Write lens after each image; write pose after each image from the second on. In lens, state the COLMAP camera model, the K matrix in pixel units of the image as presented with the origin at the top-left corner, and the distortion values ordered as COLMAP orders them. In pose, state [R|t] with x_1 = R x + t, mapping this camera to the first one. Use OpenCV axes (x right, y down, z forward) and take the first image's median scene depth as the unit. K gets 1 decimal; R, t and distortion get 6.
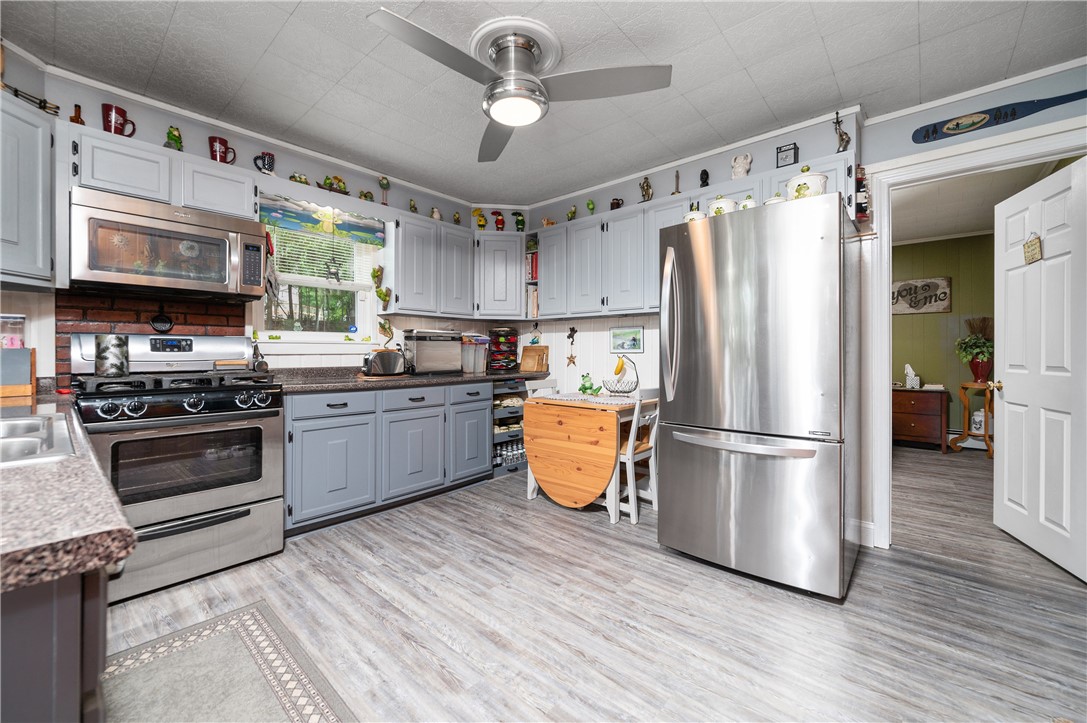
lens RADIAL K [[432.3, 0, 540.9], [0, 432.3, 354.1], [0, 0, 1]] dist [0.015012, 0.000110]
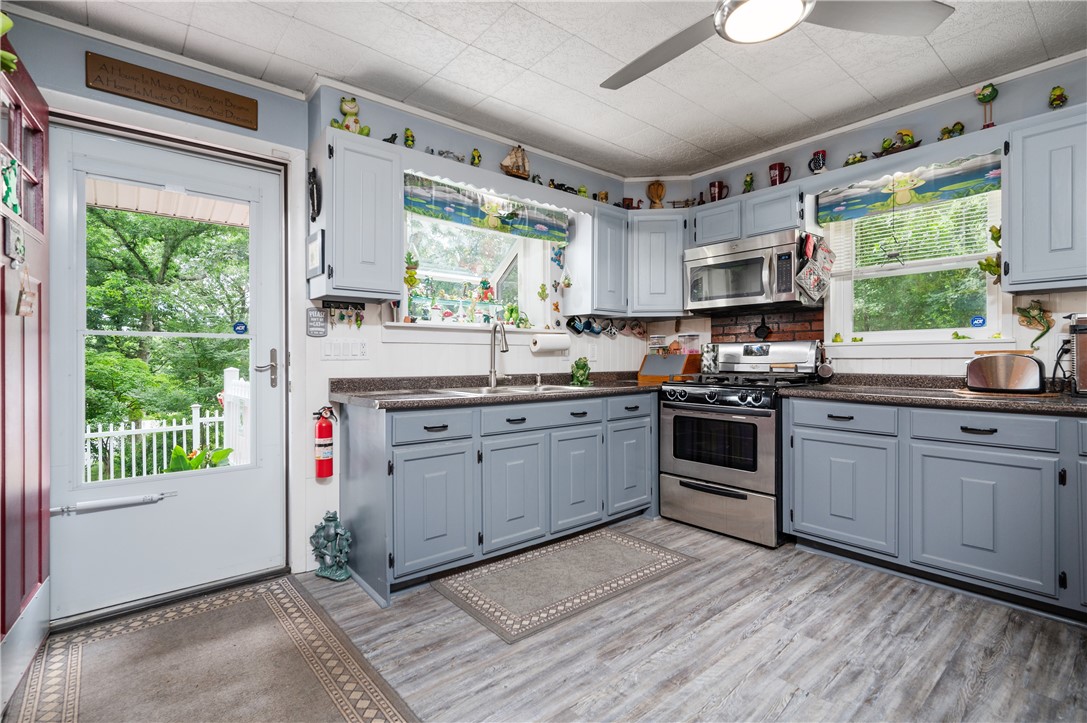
lens RADIAL K [[514.5, 0, 542.0], [0, 514.5, 359.7], [0, 0, 1]] dist [0.000900, 0.000228]
pose [[-0.139799, 0.003427, -0.990174, 0.637816], [-0.001872, 0.999991, 0.003726, 0.001191], [0.990178, 0.002375, -0.139791, 0.579546]]
